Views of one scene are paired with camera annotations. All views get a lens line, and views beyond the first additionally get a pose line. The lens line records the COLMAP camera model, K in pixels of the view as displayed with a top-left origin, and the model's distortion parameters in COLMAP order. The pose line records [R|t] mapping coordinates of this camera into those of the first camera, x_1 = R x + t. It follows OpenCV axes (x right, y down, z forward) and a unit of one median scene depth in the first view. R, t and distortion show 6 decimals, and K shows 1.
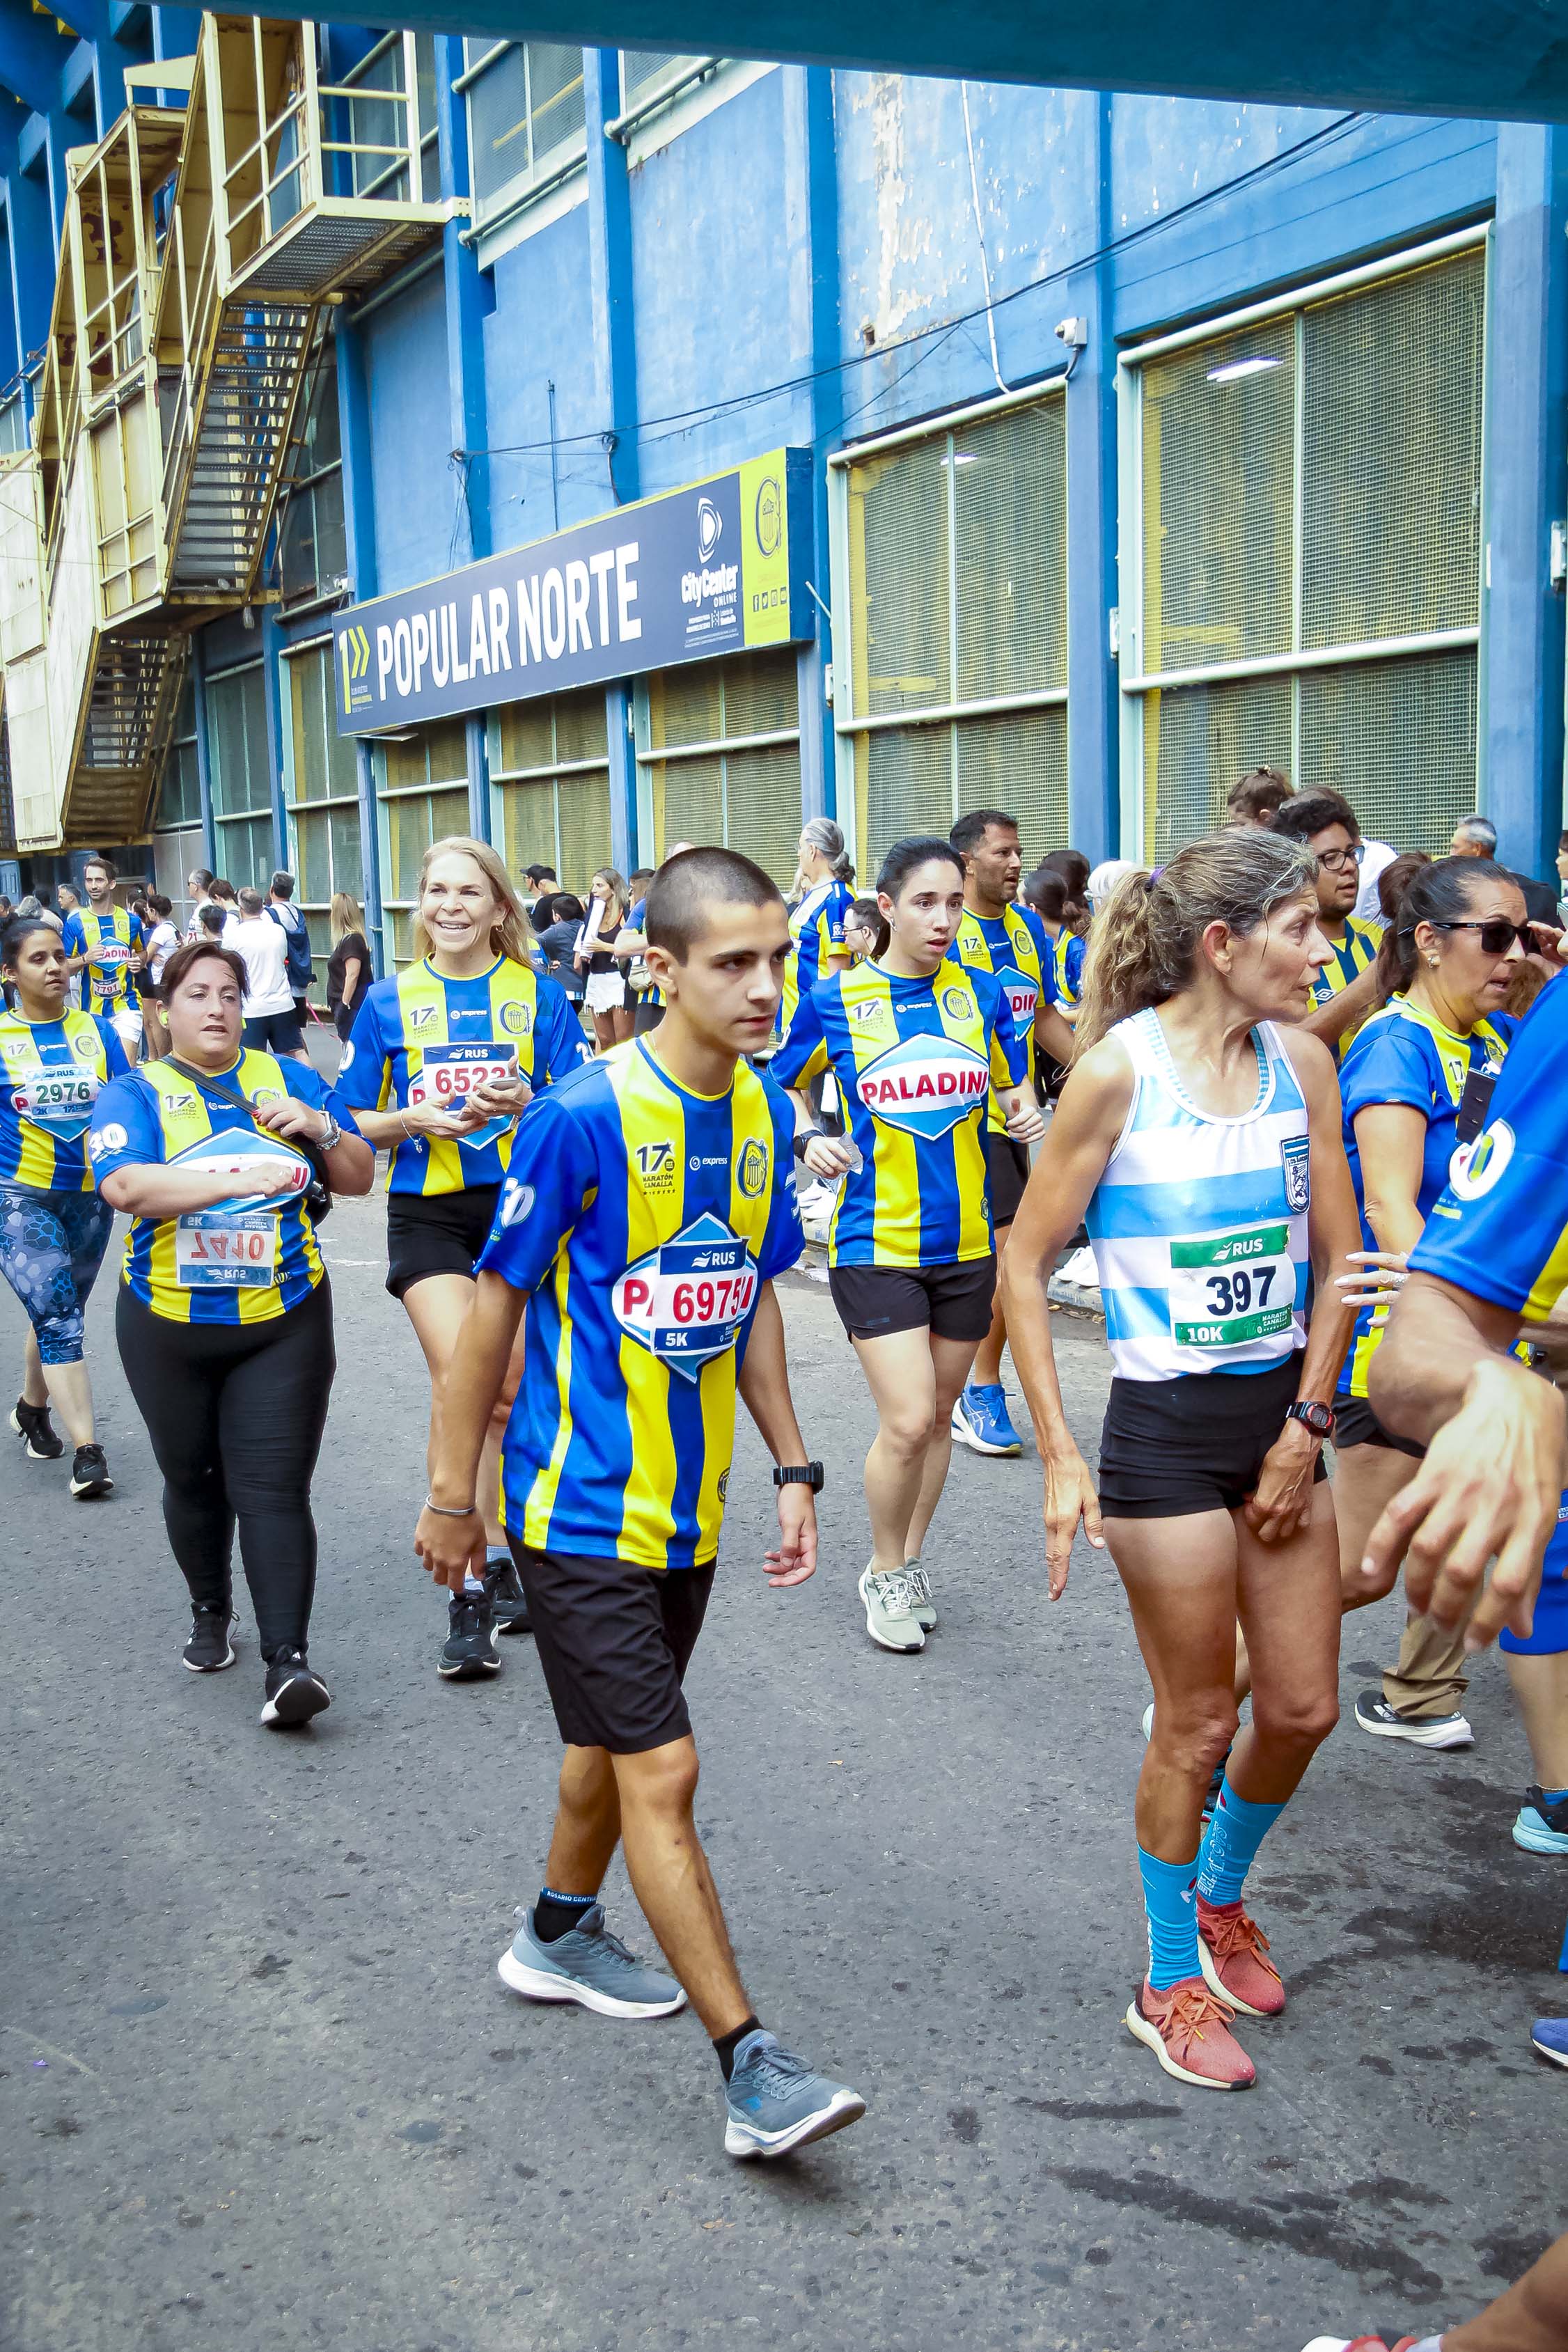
lens RADIAL K [[2763.4, 0, 729.1], [0, 2763.4, 1239.2], [0, 0, 1]] dist [0.031141, 0.009808]
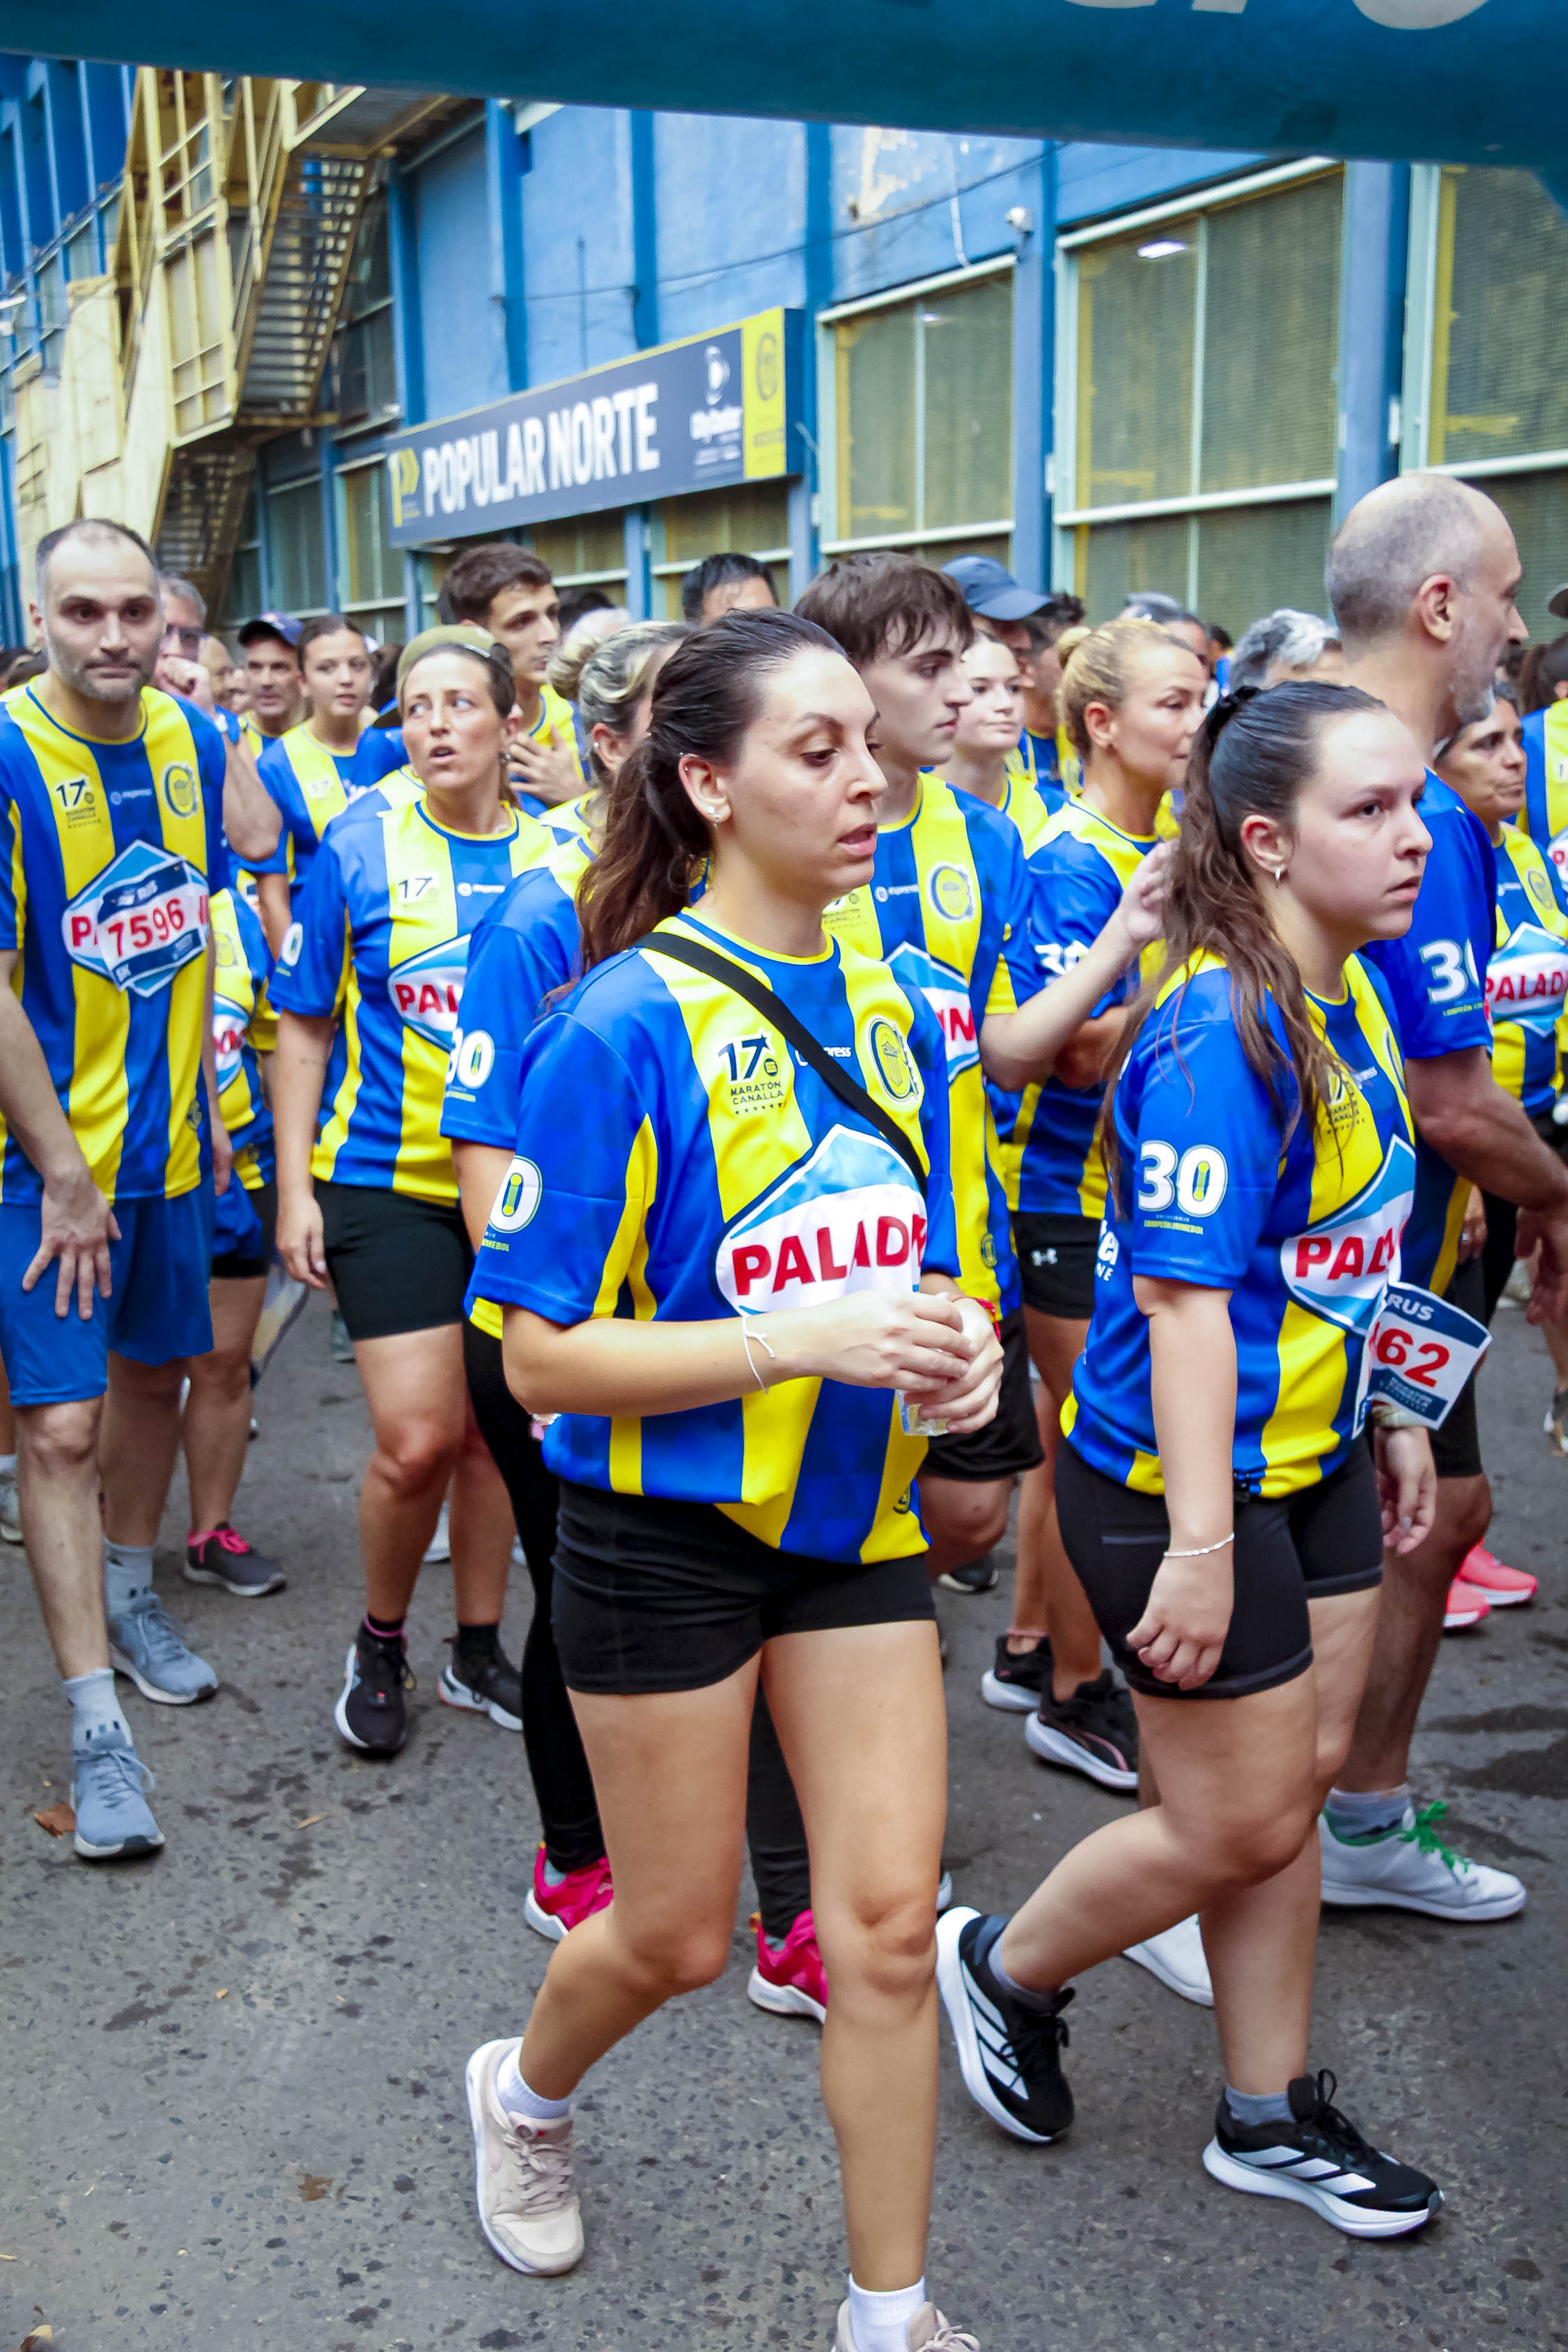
lens RADIAL K [[2713.5, 0, 779.4], [0, 2713.5, 1227.3], [0, 0, 1]] dist [-0.001773, 0.170259]
pose [[0.999763, 0.010970, 0.018809, 0.001337], [-0.012231, 0.997592, 0.068273, 0.020287], [-0.018014, -0.068486, 0.997489, -0.143389]]
